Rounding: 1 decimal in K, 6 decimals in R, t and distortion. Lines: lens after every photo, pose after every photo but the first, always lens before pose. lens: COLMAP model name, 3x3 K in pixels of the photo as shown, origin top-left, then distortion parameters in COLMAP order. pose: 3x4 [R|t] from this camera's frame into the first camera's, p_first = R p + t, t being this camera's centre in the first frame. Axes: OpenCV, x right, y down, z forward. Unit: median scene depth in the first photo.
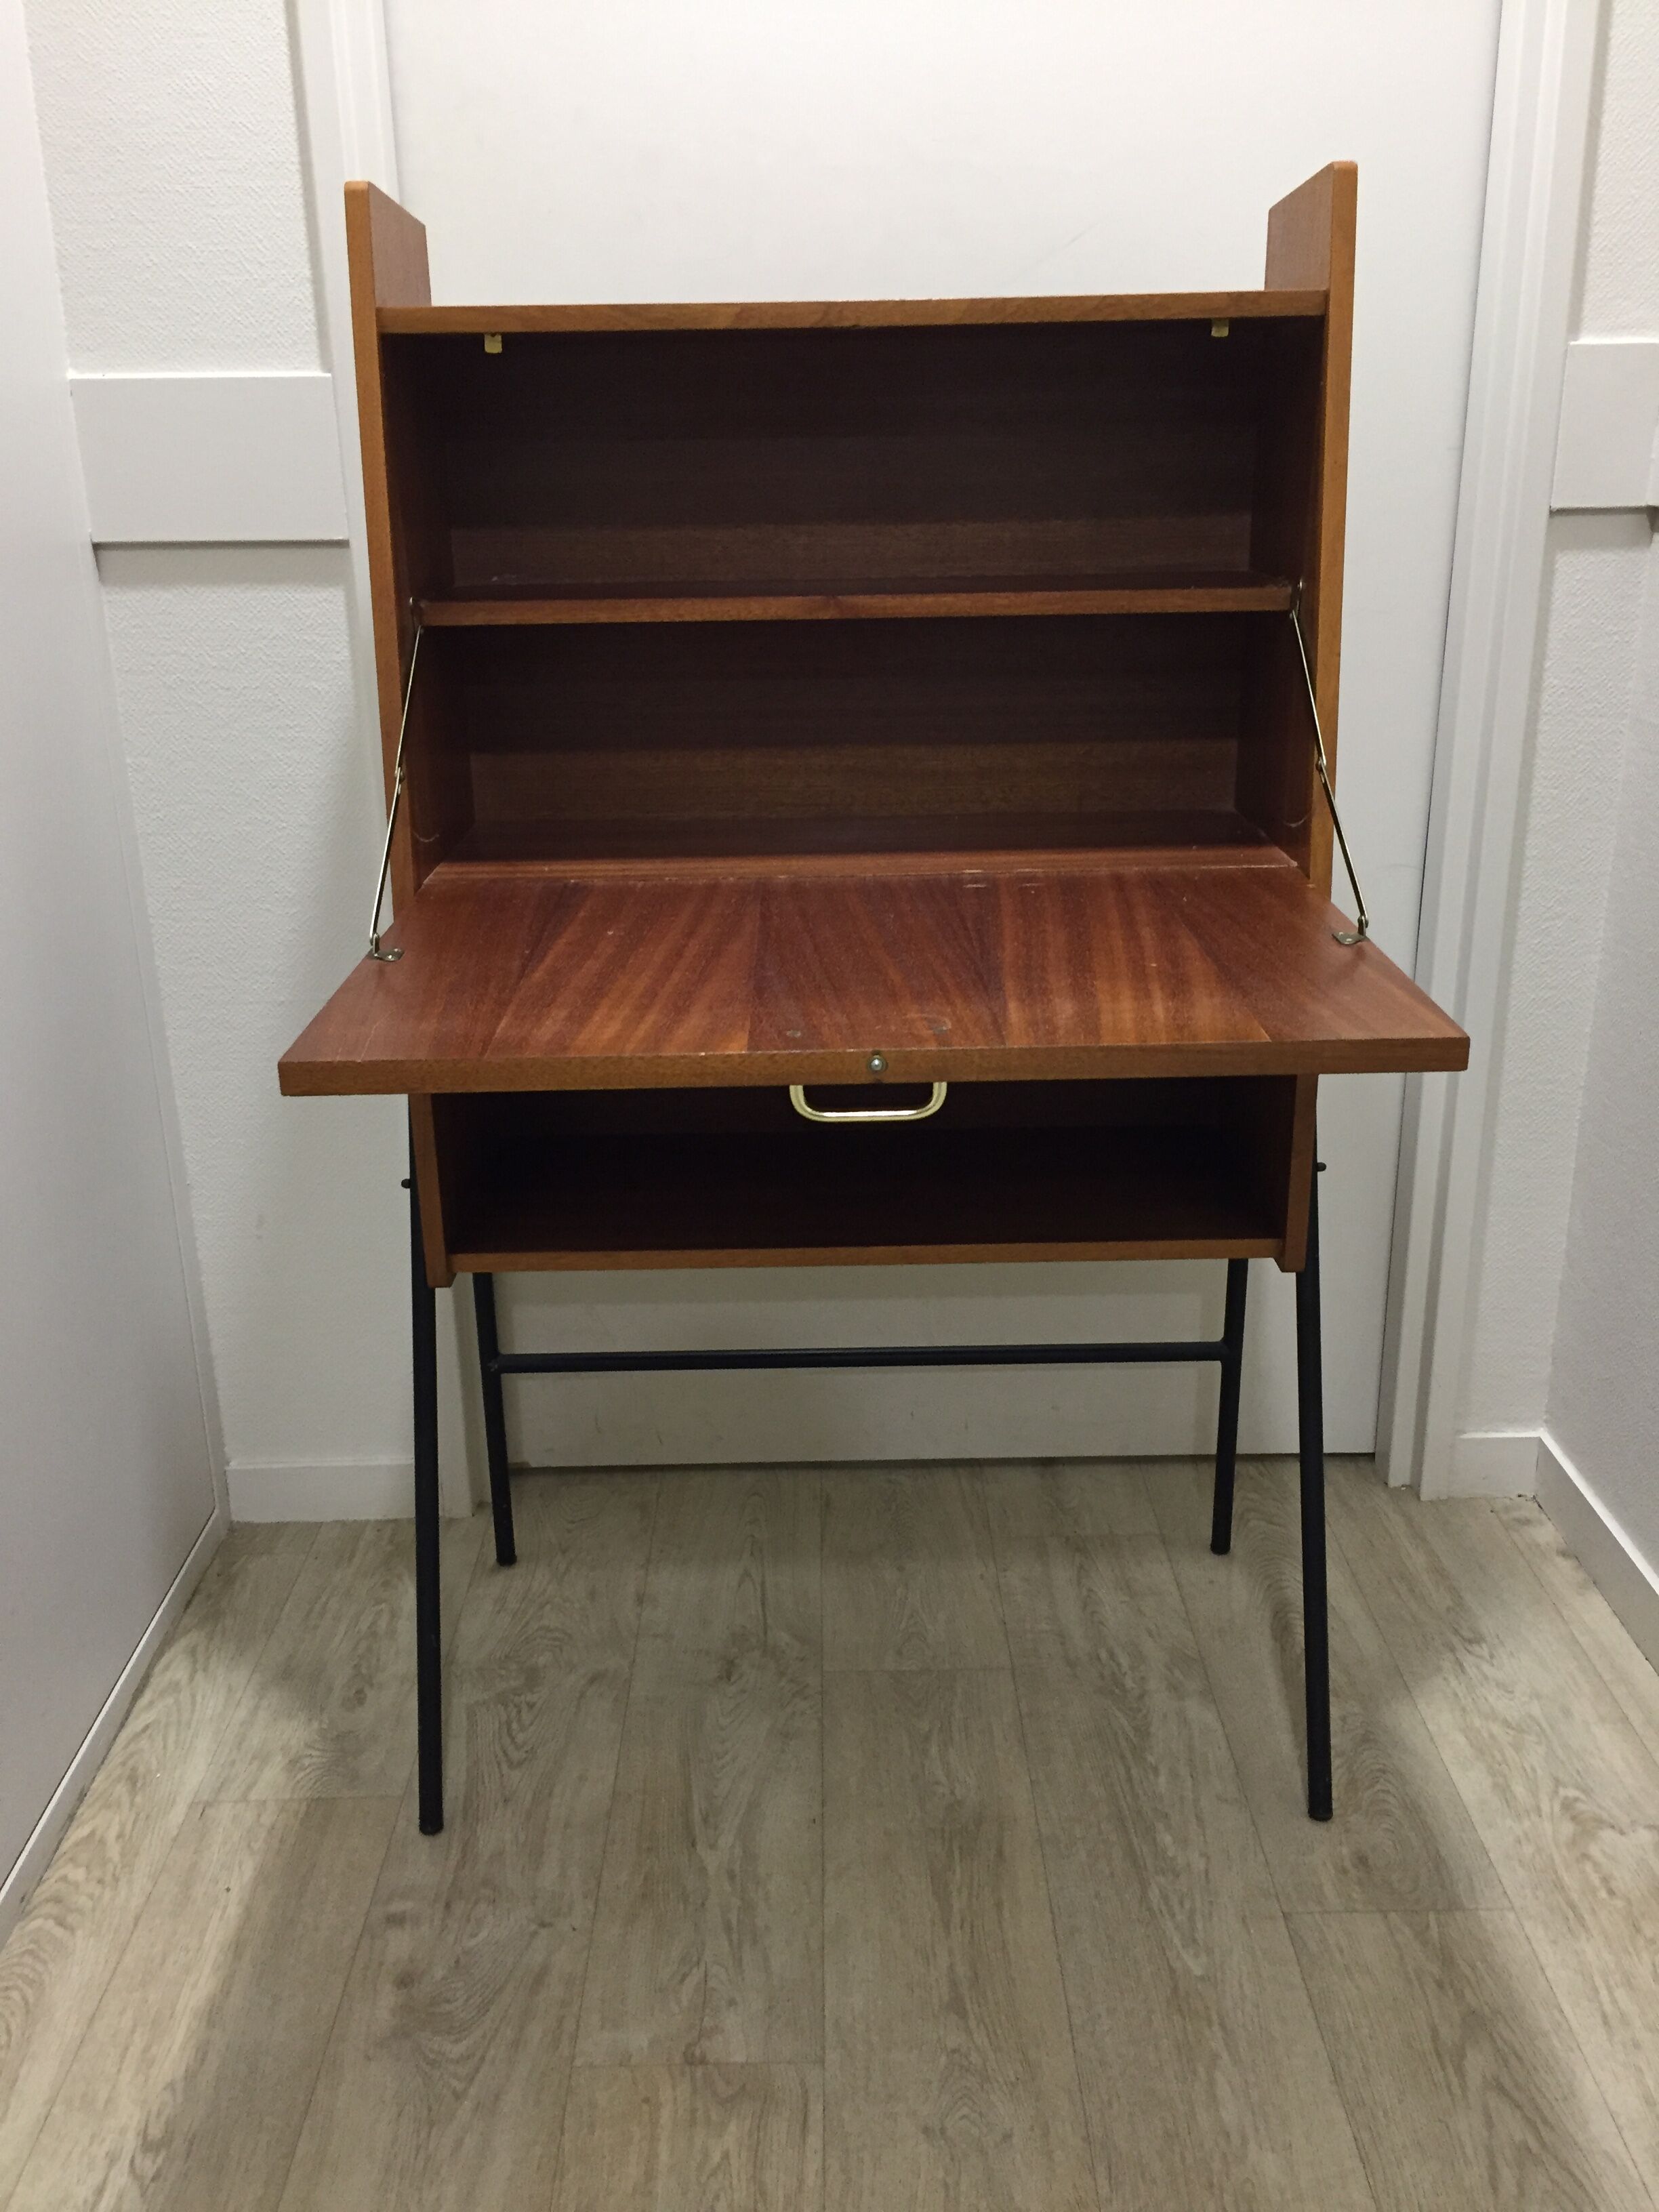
lens RADIAL K [[1894.4, 0, 841.8], [0, 1894.4, 1115.4], [0, 0, 1]] dist [0.077403, -0.106174]
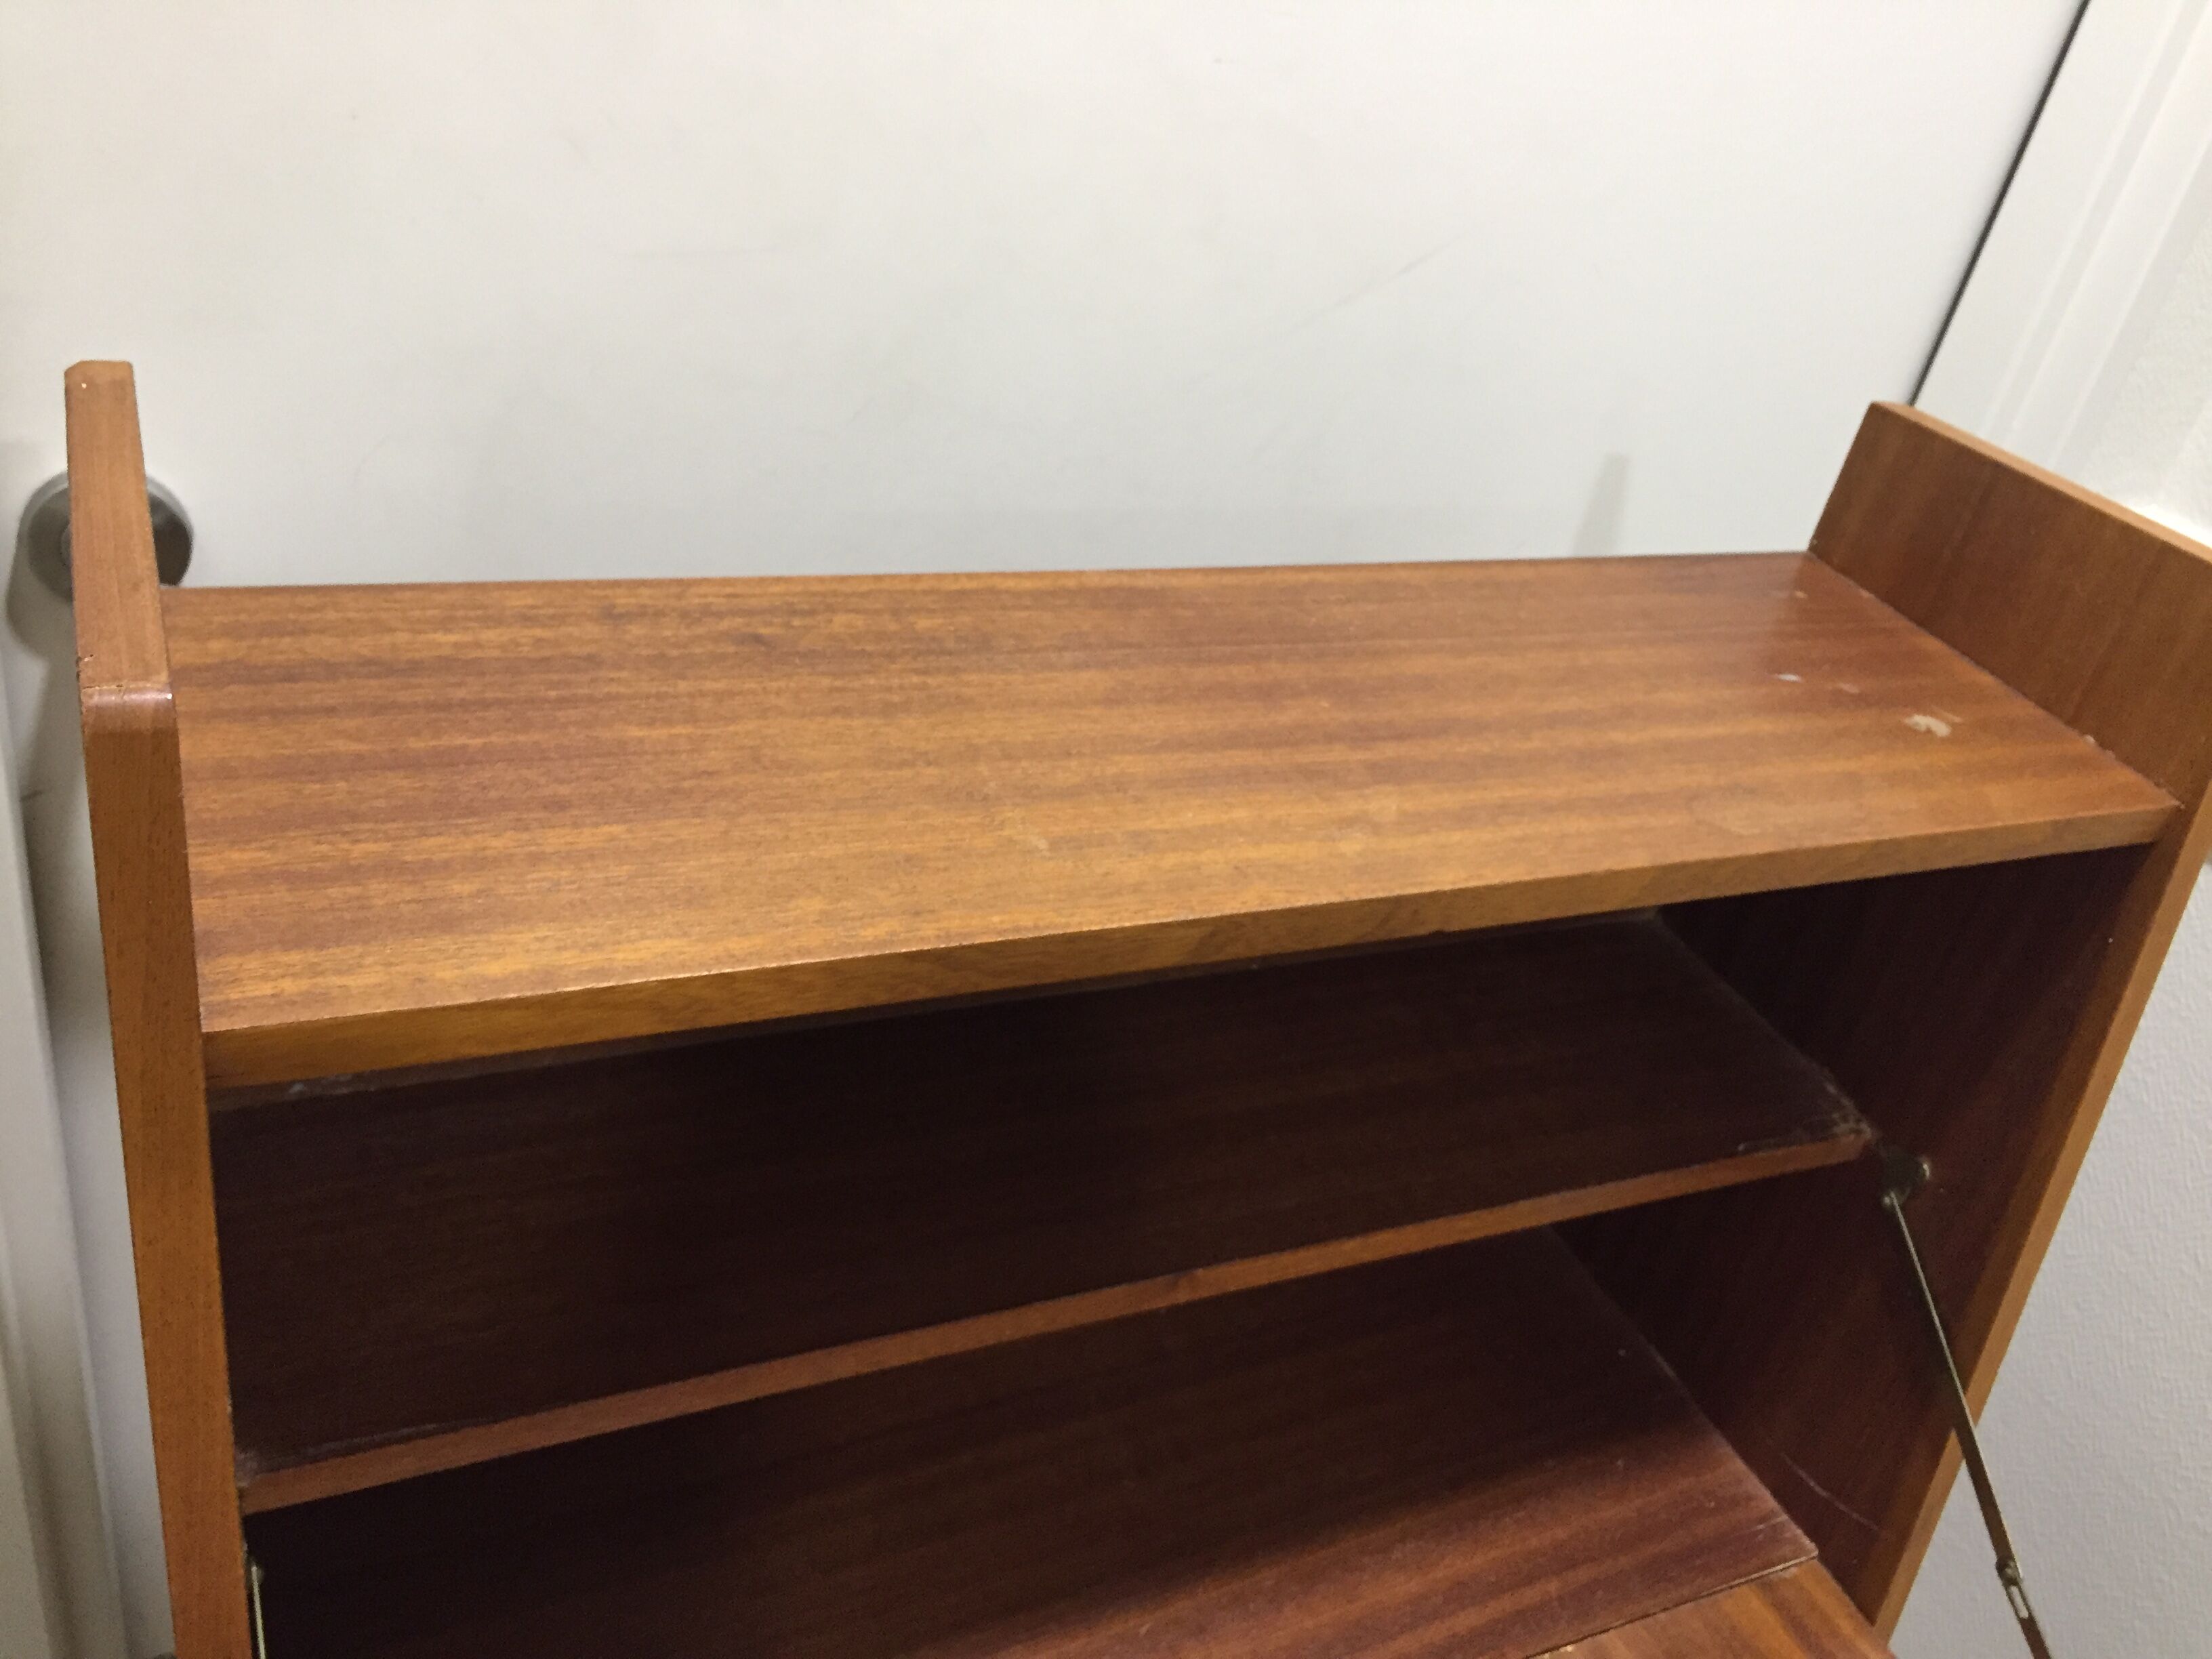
lens RADIAL K [[1894.4, 0, 1113.7], [0, 1894.4, 823.8], [0, 0, 1]] dist [0.077403, -0.106174]
pose [[0.890748, -0.058607, 0.450704, -0.222777], [-0.063747, 0.965739, 0.251566, -0.486592], [-0.450005, -0.252813, 0.856493, 0.612091]]
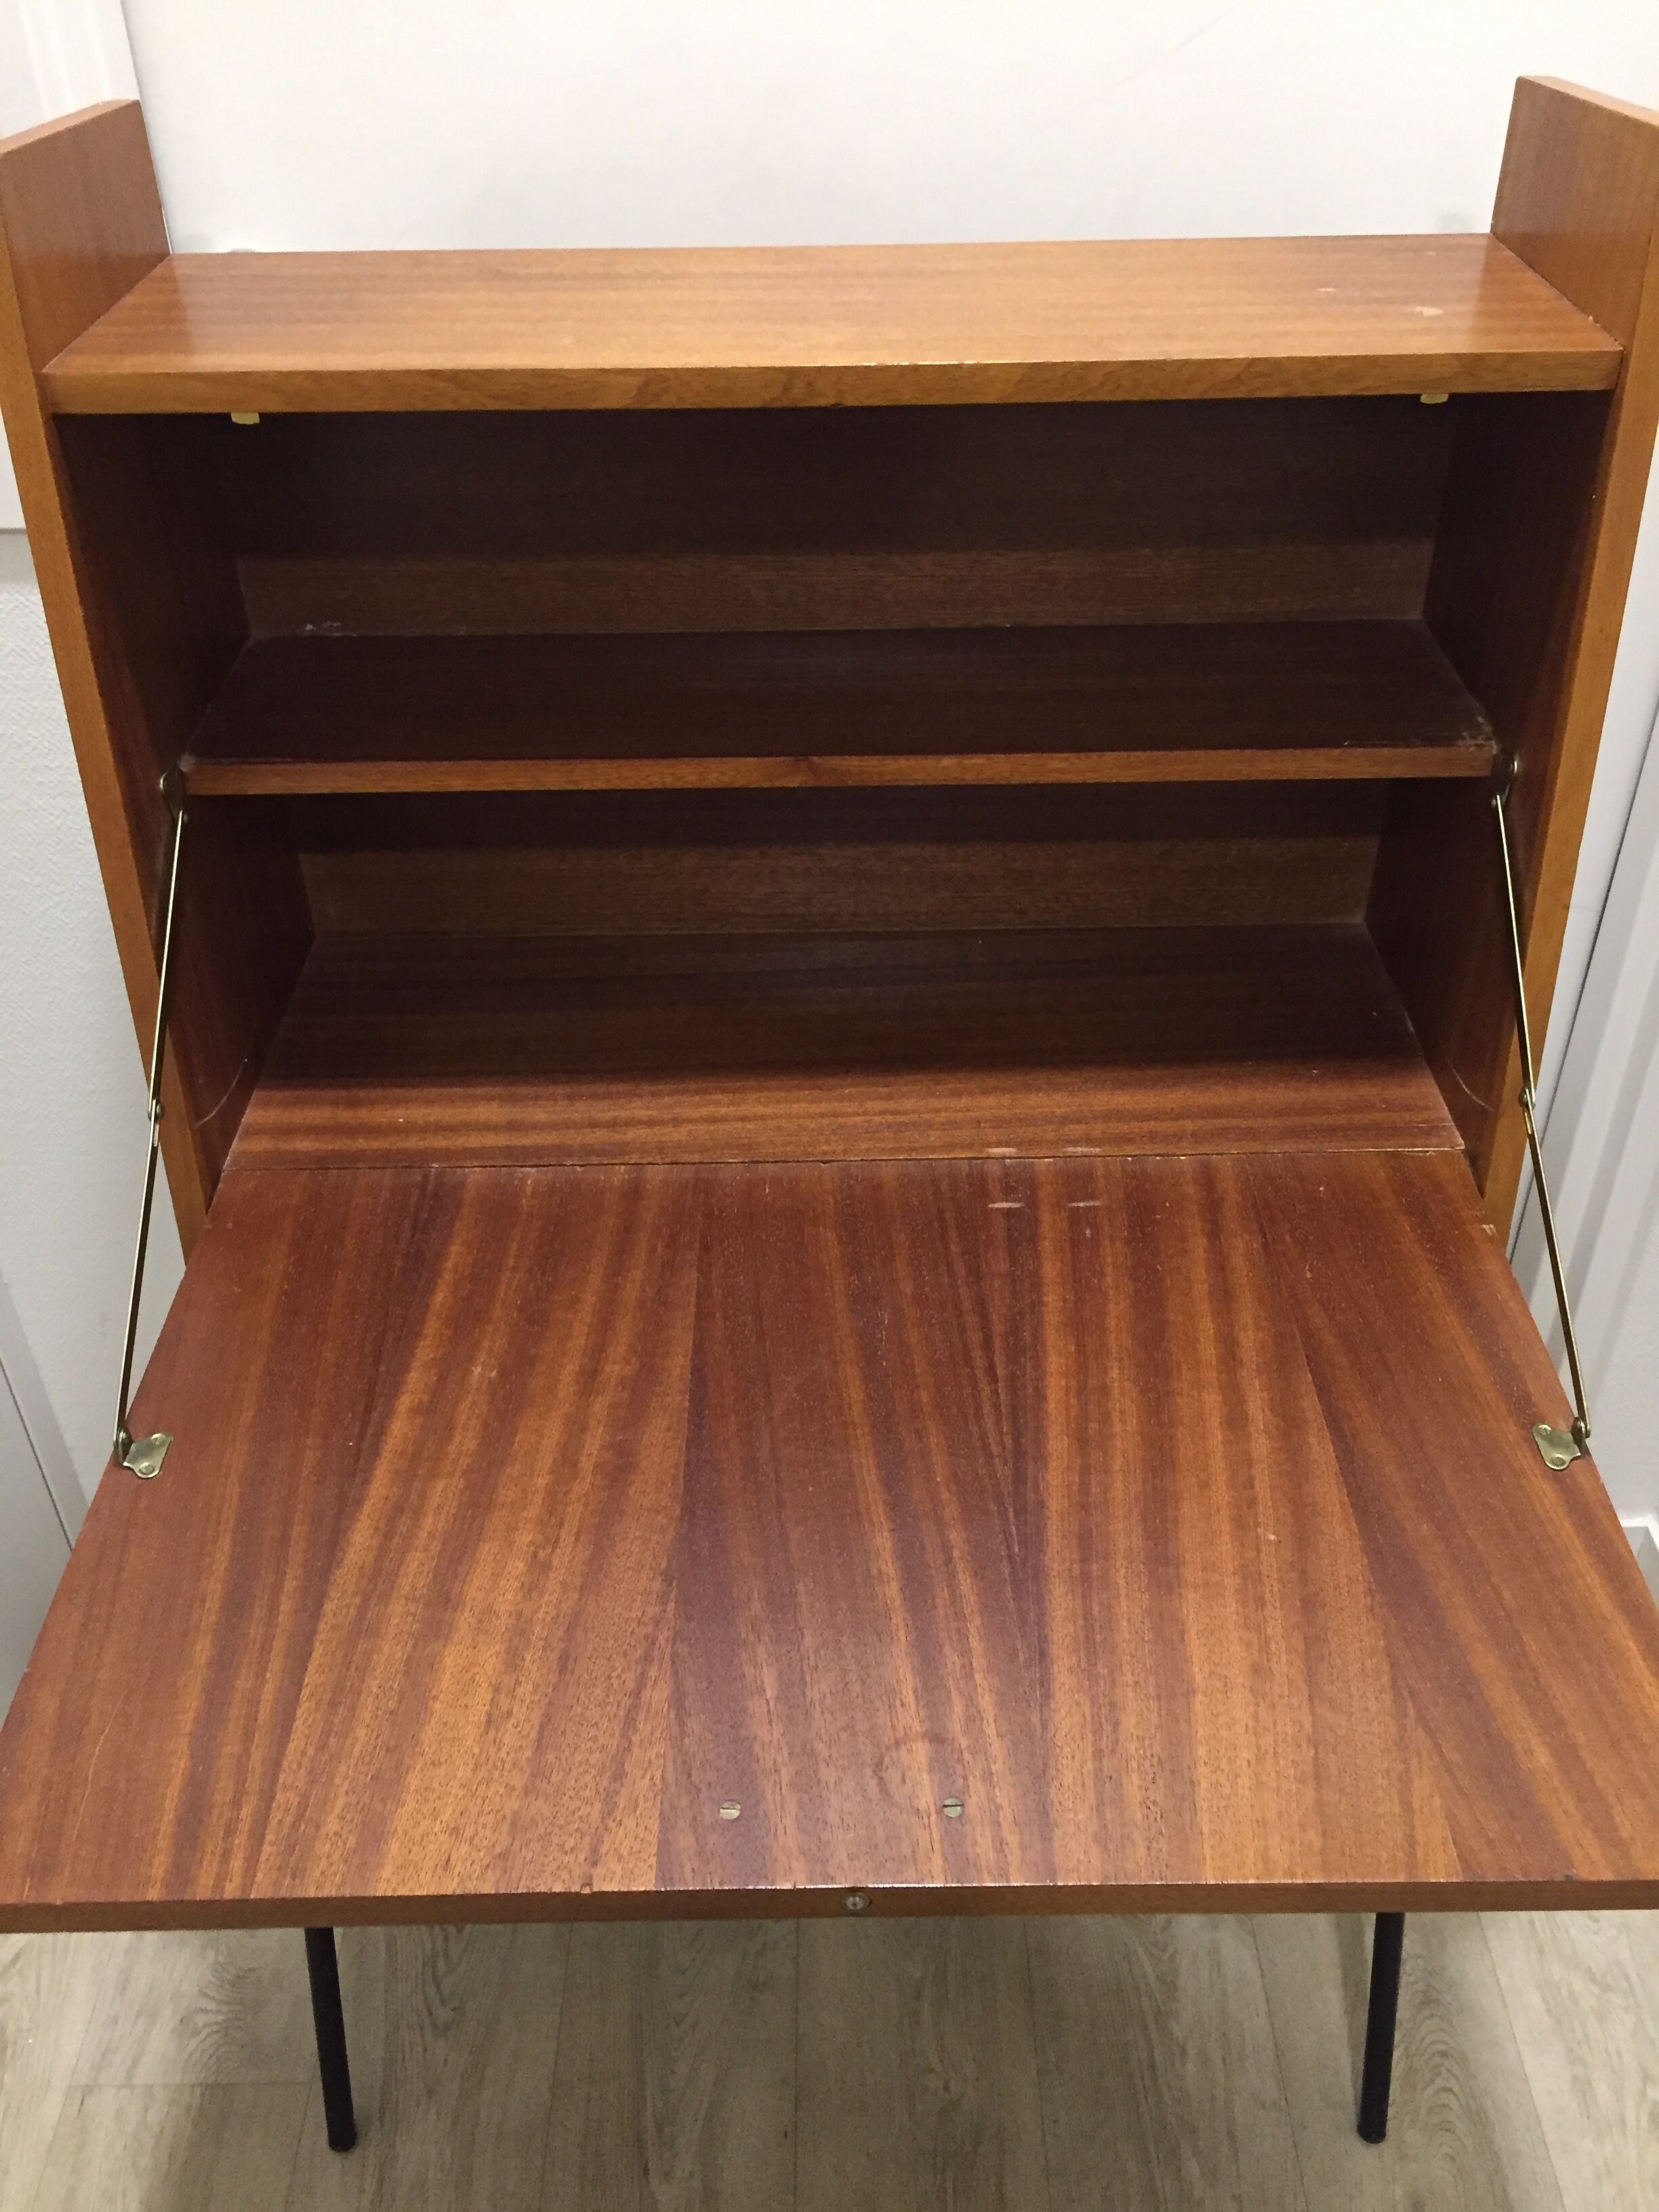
lens RADIAL K [[1894.4, 0, 843.9], [0, 1894.4, 1107.3], [0, 0, 1]] dist [0.077403, -0.106174]
pose [[0.999988, 0.004767, 0.001187, 0.008856], [-0.004904, 0.954200, 0.299128, -0.345247], [0.000294, -0.299130, 0.954212, 0.322550]]
